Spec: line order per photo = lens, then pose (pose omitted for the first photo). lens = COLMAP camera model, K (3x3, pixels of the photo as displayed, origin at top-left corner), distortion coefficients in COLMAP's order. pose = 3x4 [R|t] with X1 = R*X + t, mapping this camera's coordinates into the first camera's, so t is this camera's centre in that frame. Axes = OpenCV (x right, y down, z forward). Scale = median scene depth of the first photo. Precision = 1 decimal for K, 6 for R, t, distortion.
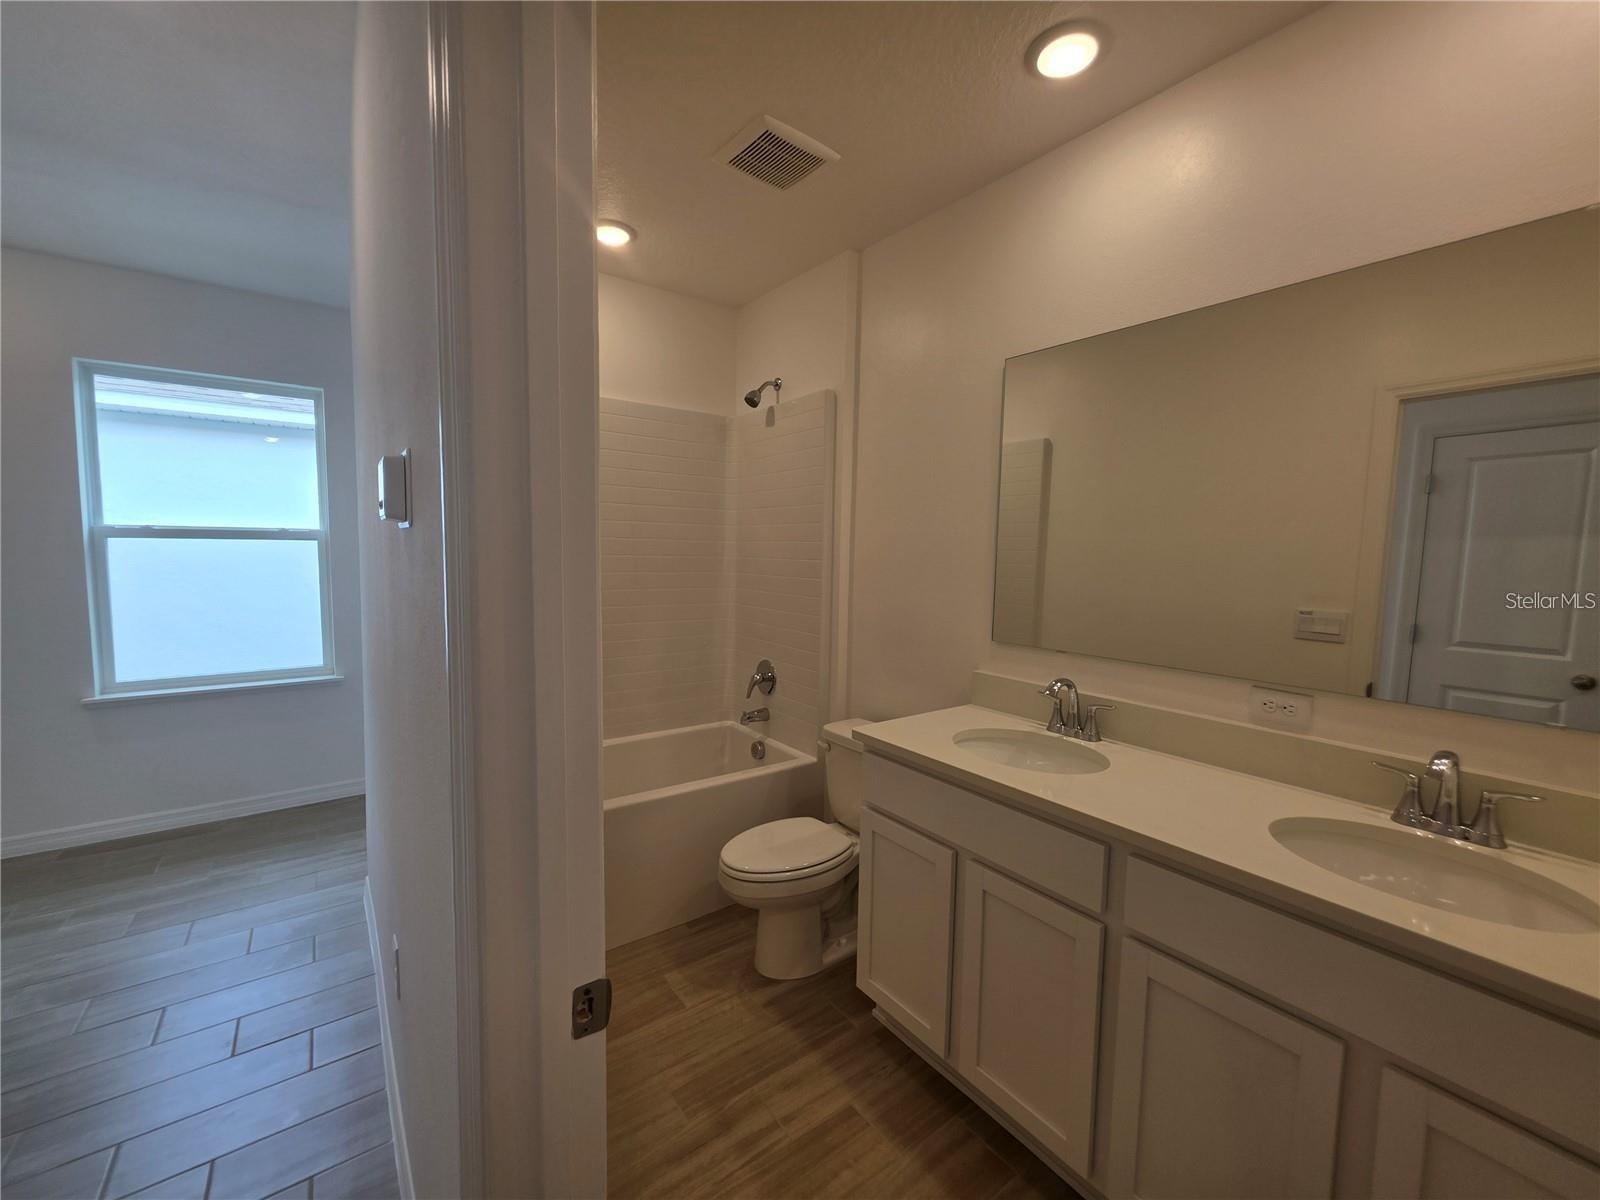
lens RADIAL K [[642.9, 0, 800.7], [0, 642.9, 594.2], [0, 0, 1]] dist [-0.003669, -0.000090]
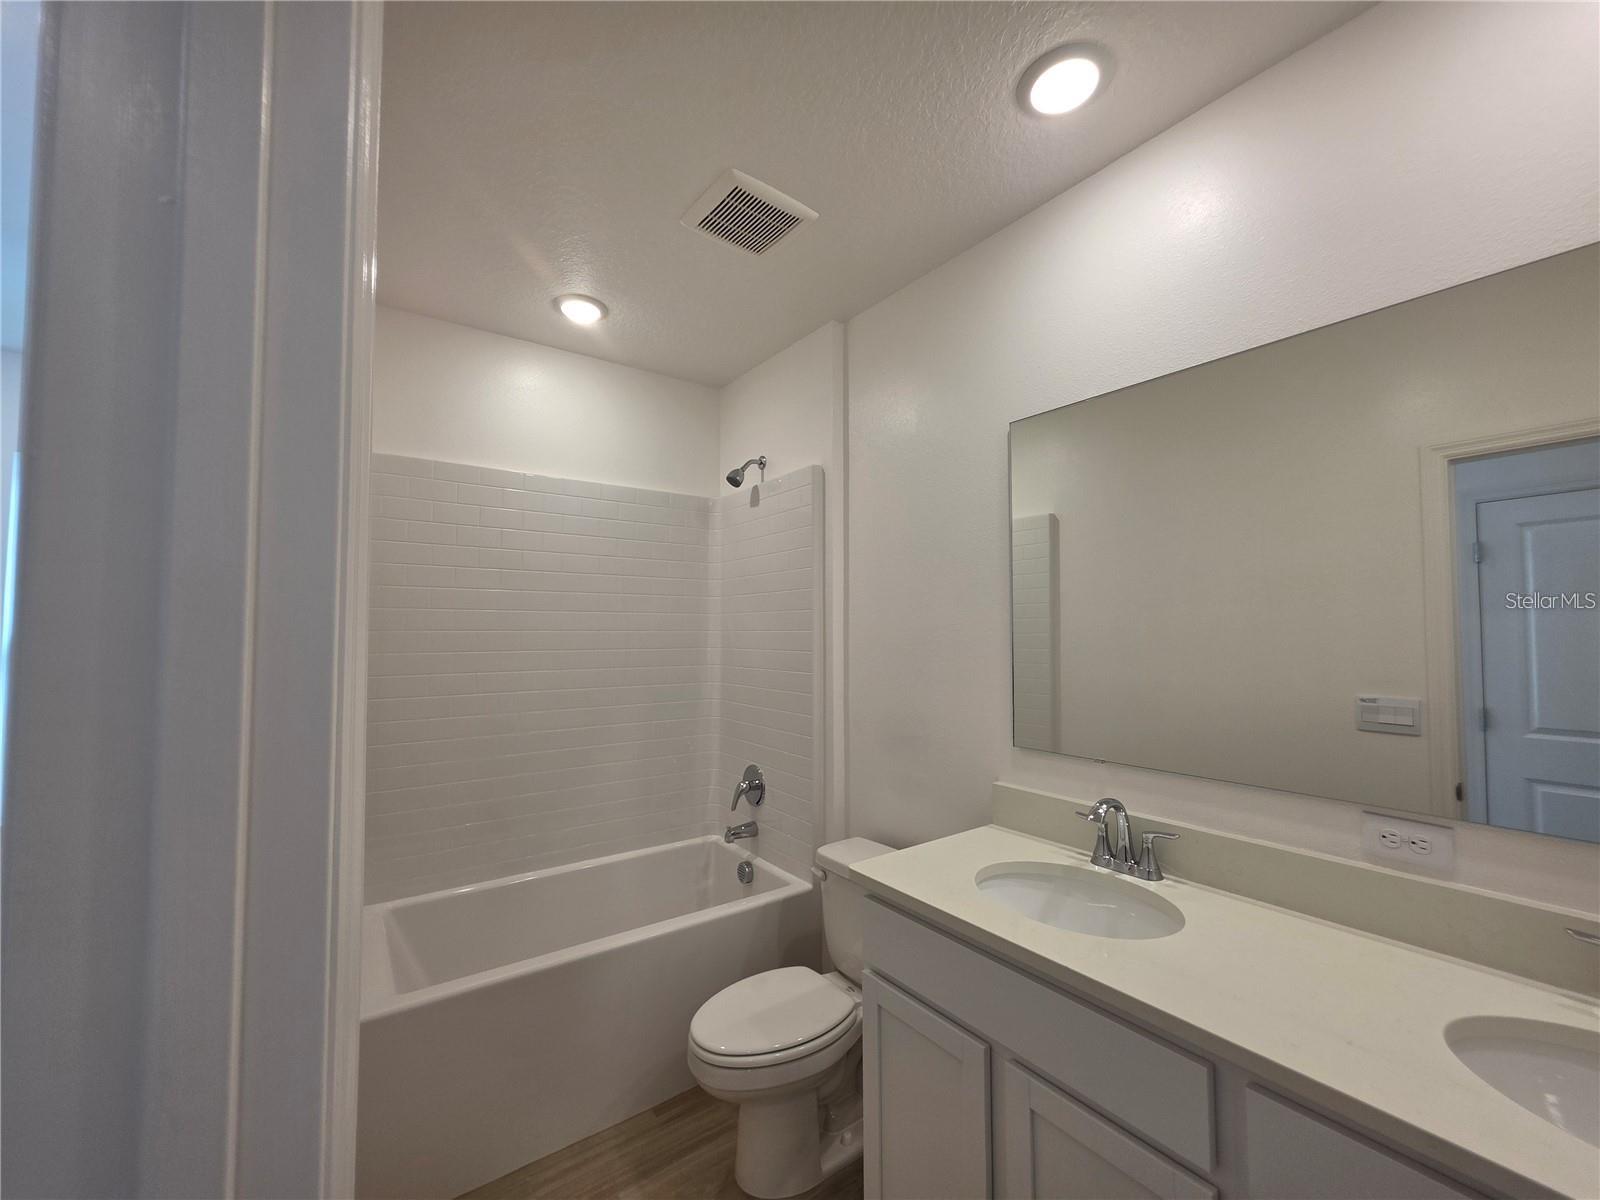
lens RADIAL K [[642.9, 0, 808.4], [0, 642.9, 604.2], [0, 0, 1]] dist [-0.003669, -0.000090]
pose [[0.999695, -0.021907, 0.011407, 0.024008], [0.023067, 0.993190, -0.114202, -0.021414], [-0.008828, 0.114430, 0.993392, 0.143251]]
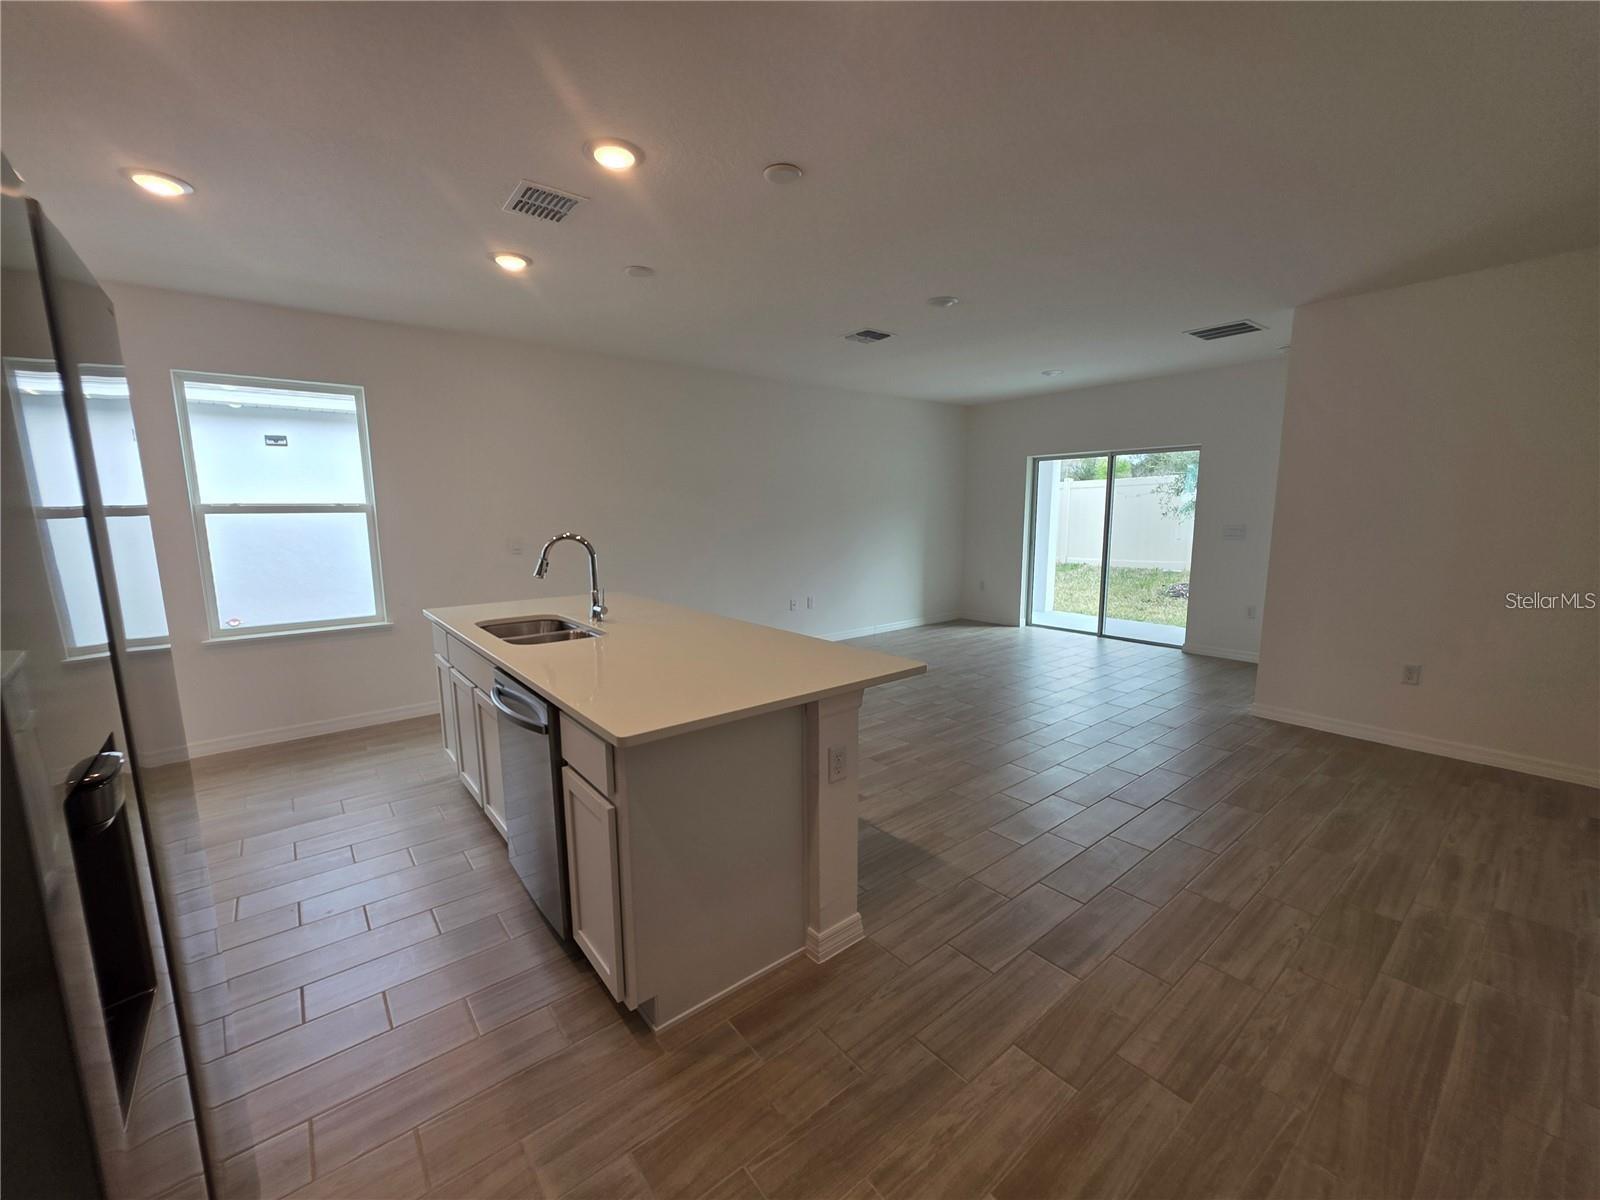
lens RADIAL K [[642.9, 0, 791.3], [0, 642.9, 605.2], [0, 0, 1]] dist [-0.003669, -0.000090]
pose [[0.998298, -0.027944, 0.051185, -0.007183], [0.023960, 0.996755, 0.076850, 0.011184], [-0.053167, -0.075493, 0.995728, -0.174821]]
